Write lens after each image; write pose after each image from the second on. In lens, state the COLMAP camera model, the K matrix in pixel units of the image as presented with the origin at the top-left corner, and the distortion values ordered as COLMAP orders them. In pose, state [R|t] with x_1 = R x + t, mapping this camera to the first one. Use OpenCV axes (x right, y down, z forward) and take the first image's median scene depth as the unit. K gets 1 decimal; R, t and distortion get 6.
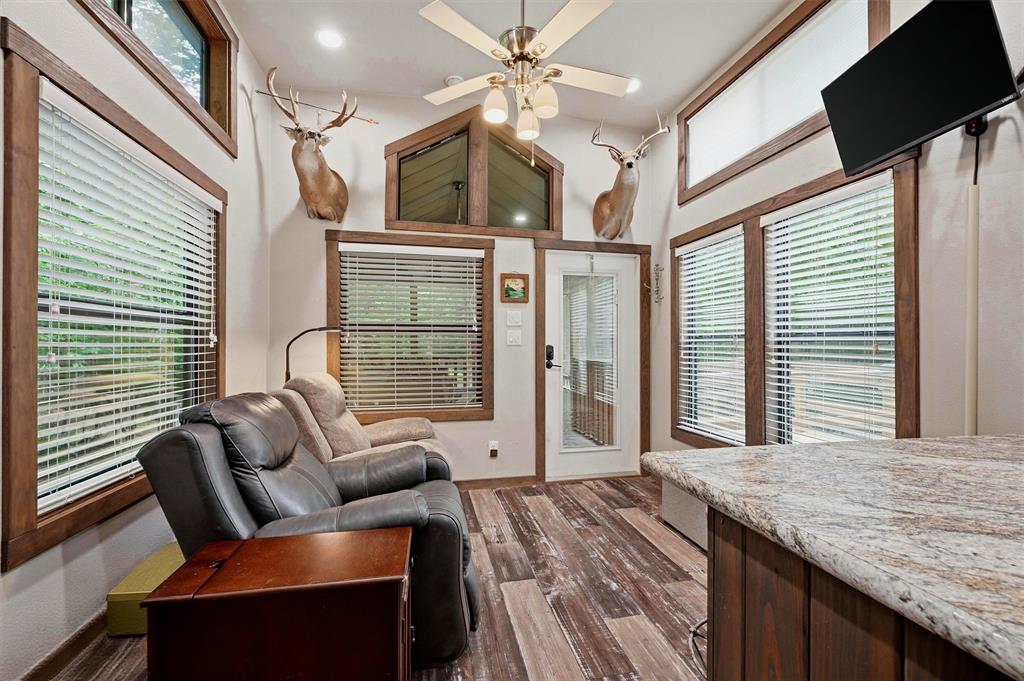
lens RADIAL K [[420.6, 0, 516.9], [0, 420.6, 338.0], [0, 0, 1]] dist [-0.000638, 0.000108]
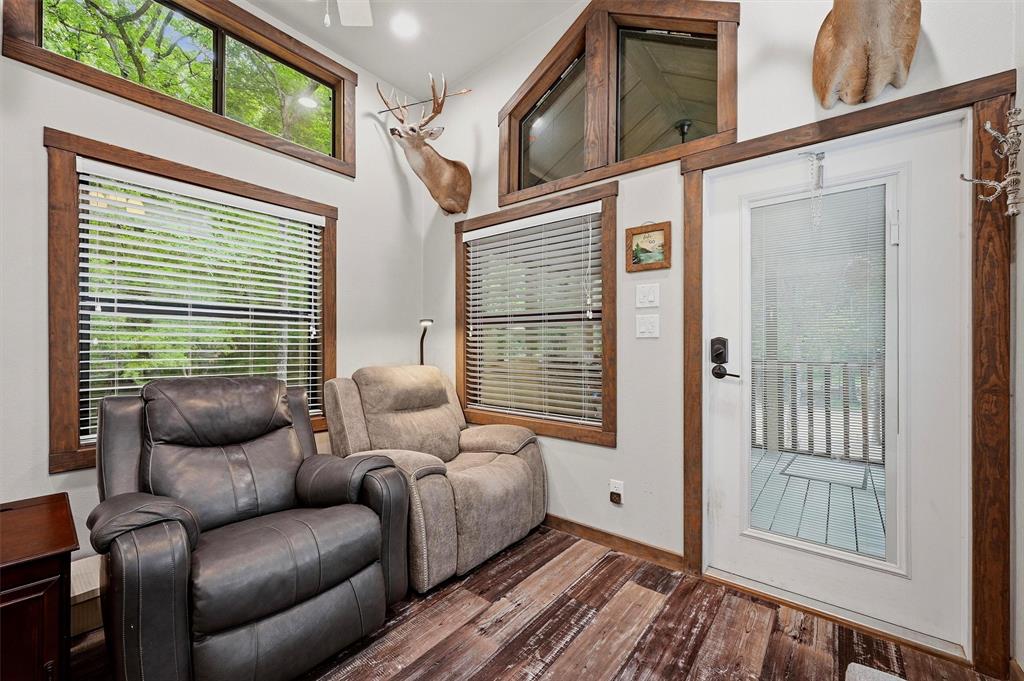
lens RADIAL K [[410.1, 0, 511.6], [0, 410.1, 342.8], [0, 0, 1]] dist [-0.000267, 0.000069]
pose [[0.620193, -0.003362, -0.784442, 0.359250], [0.006801, 0.999976, 0.001091, 0.023063], [0.784420, -0.006011, 0.620201, 0.463450]]
